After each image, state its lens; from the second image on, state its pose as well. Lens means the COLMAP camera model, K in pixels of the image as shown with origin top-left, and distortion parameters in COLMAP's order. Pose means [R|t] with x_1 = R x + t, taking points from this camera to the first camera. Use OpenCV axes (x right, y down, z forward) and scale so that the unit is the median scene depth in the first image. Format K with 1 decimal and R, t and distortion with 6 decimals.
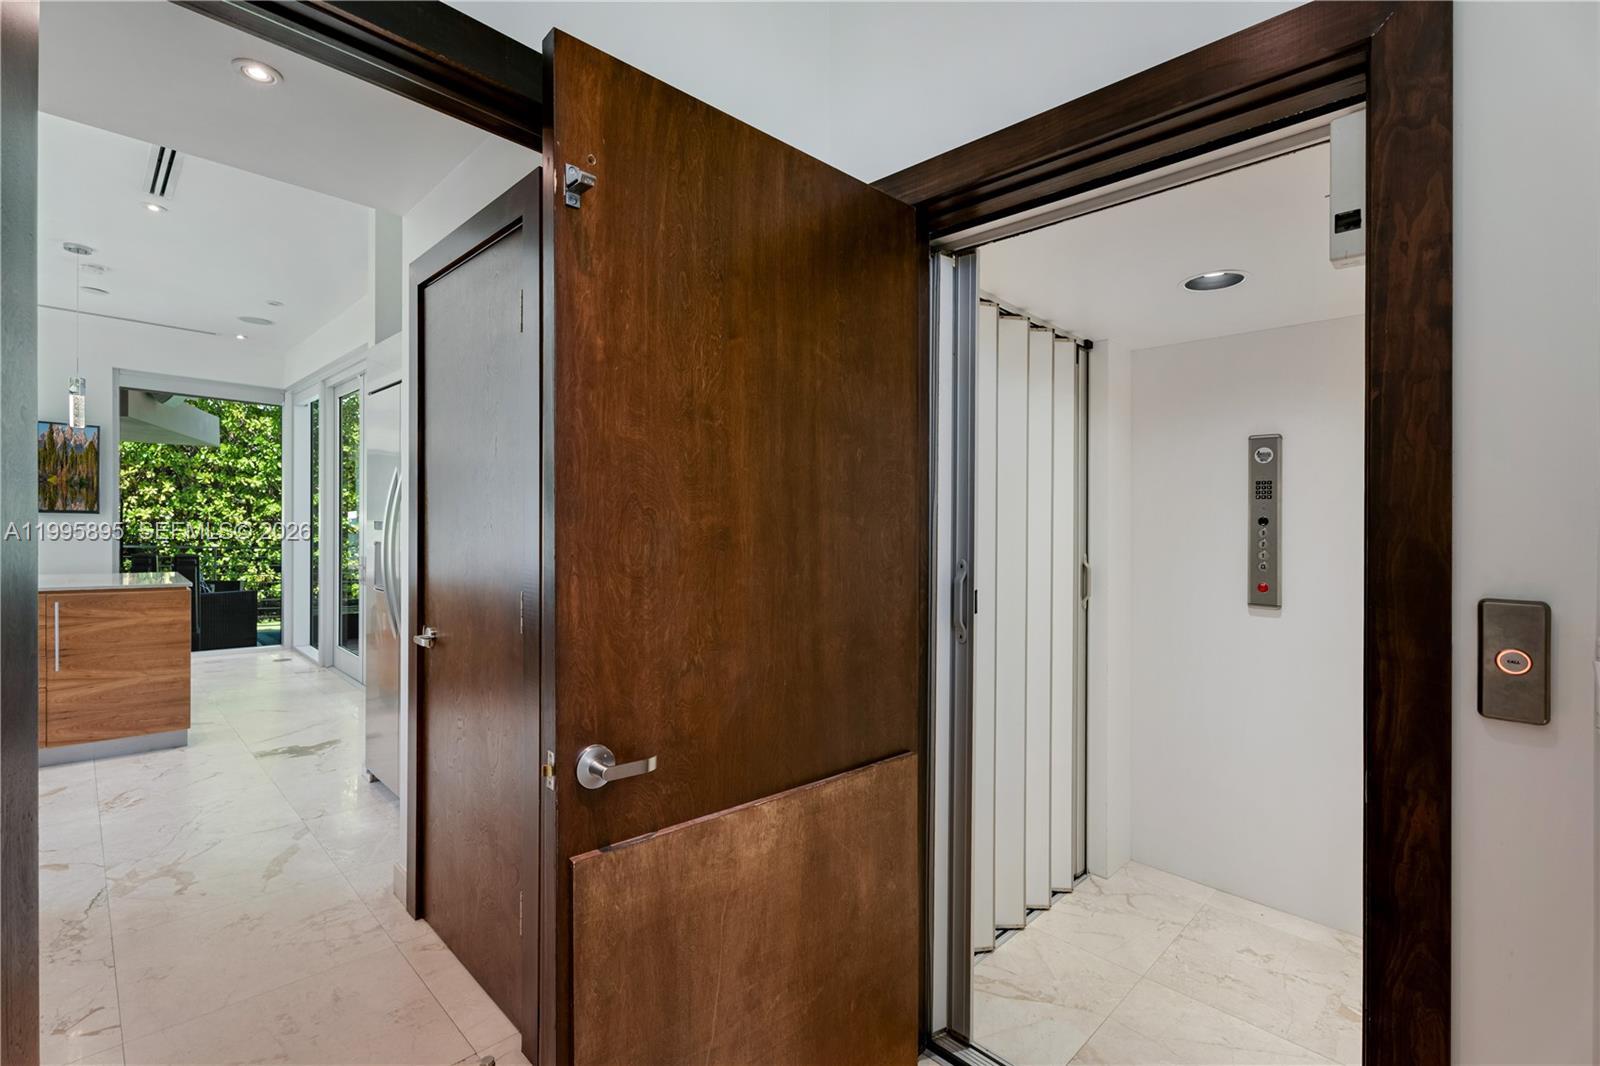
lens RADIAL K [[709.7, 0, 800.0], [0, 709.7, 533.0], [0, 0, 1]] dist [0.001749, 0.000057]
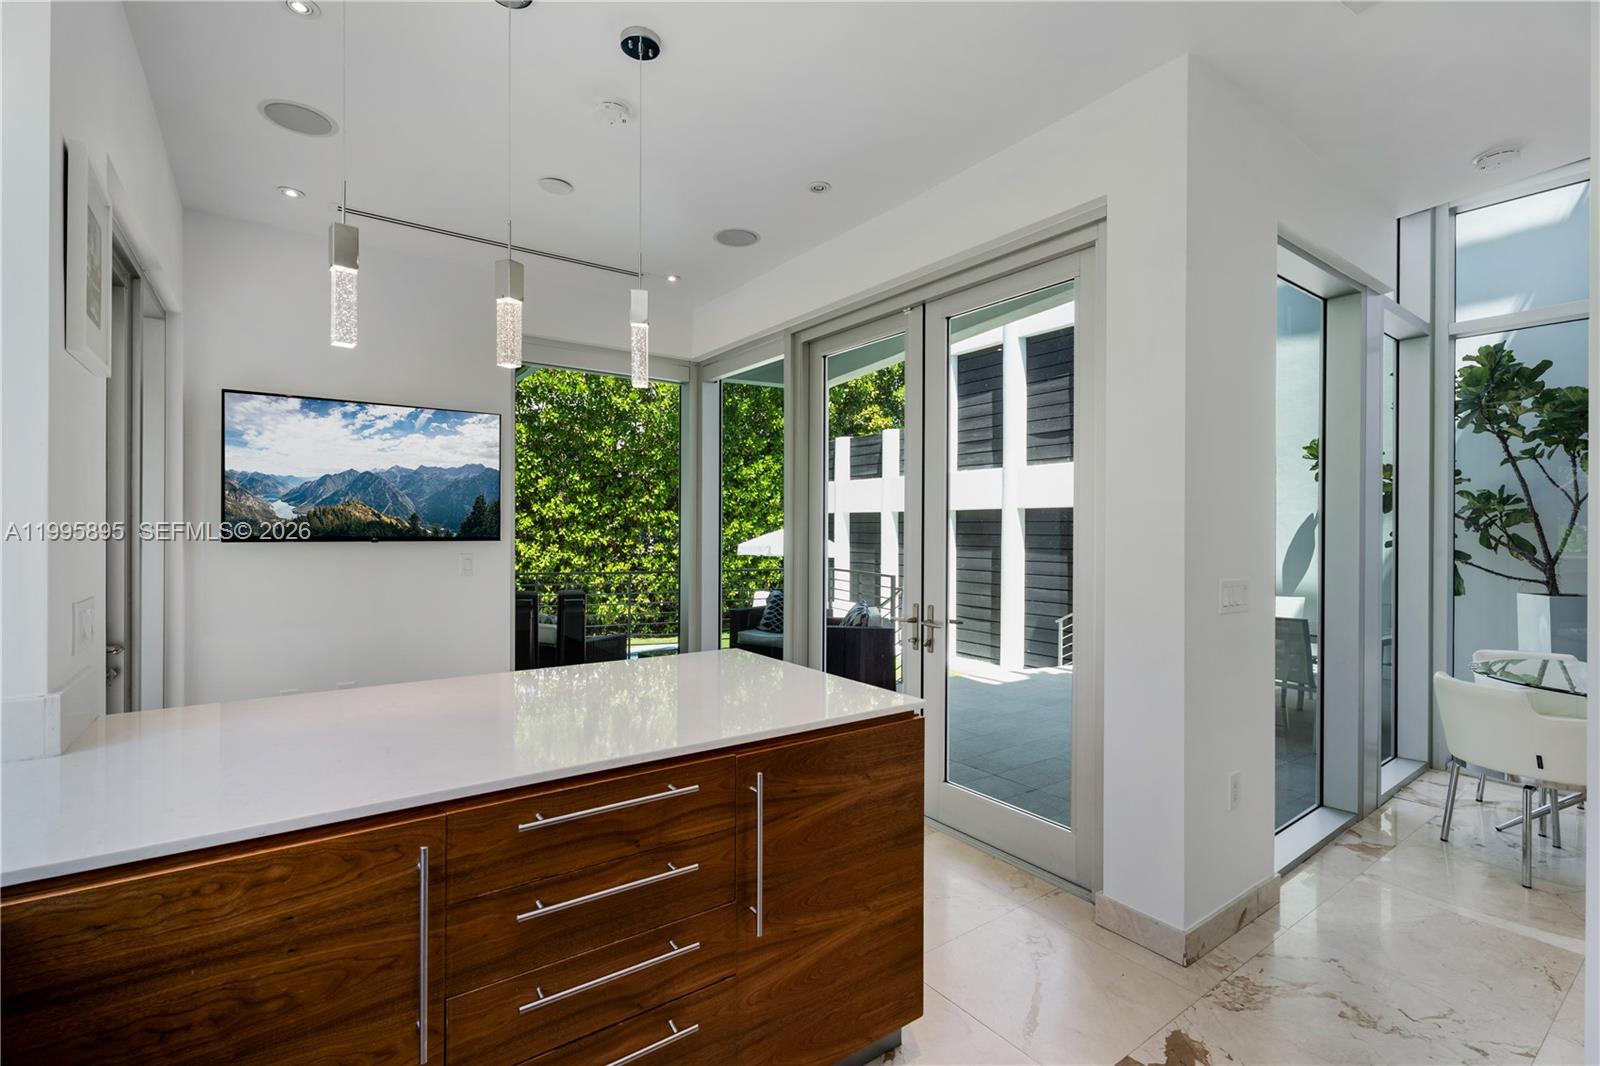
lens RADIAL K [[709.7, 0, 800.0], [0, 709.7, 533.0], [0, 0, 1]] dist [0.001749, 0.000057]
pose [[0.986621, -0.011949, -0.162590, -0.888801], [0.010820, 0.999911, -0.007827, -0.037145], [0.162669, 0.005963, 0.986663, 0.550322]]
